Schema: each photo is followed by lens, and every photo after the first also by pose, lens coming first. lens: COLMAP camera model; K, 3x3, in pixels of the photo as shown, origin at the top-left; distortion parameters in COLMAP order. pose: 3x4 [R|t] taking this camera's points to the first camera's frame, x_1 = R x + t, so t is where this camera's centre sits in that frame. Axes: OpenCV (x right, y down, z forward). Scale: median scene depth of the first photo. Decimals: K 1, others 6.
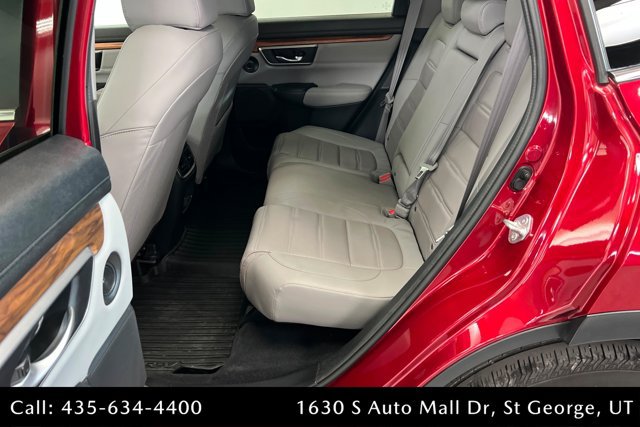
lens RADIAL K [[456.9, 0, 320.0], [0, 456.9, 213.5], [0, 0, 1]] dist [0.027484, -0.000900]
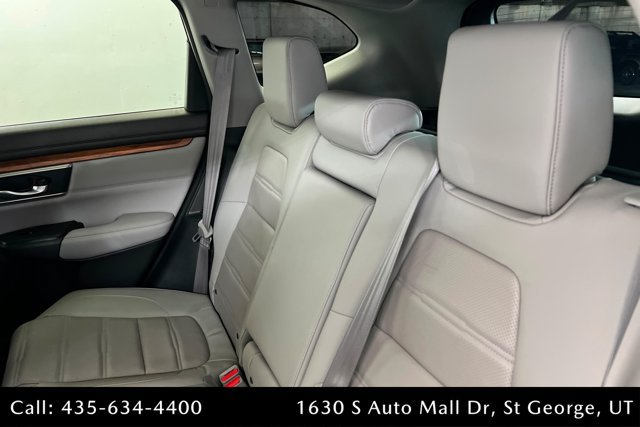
lens RADIAL K [[479.3, 0, 320.0], [0, 479.3, 213.5], [0, 0, 1]] dist [-0.002000, -0.000049]
pose [[0.900934, -0.152953, 0.406107, 0.023836], [0.209952, 0.972641, -0.099444, -0.171204], [-0.379787, 0.174855, 0.908398, 0.308739]]
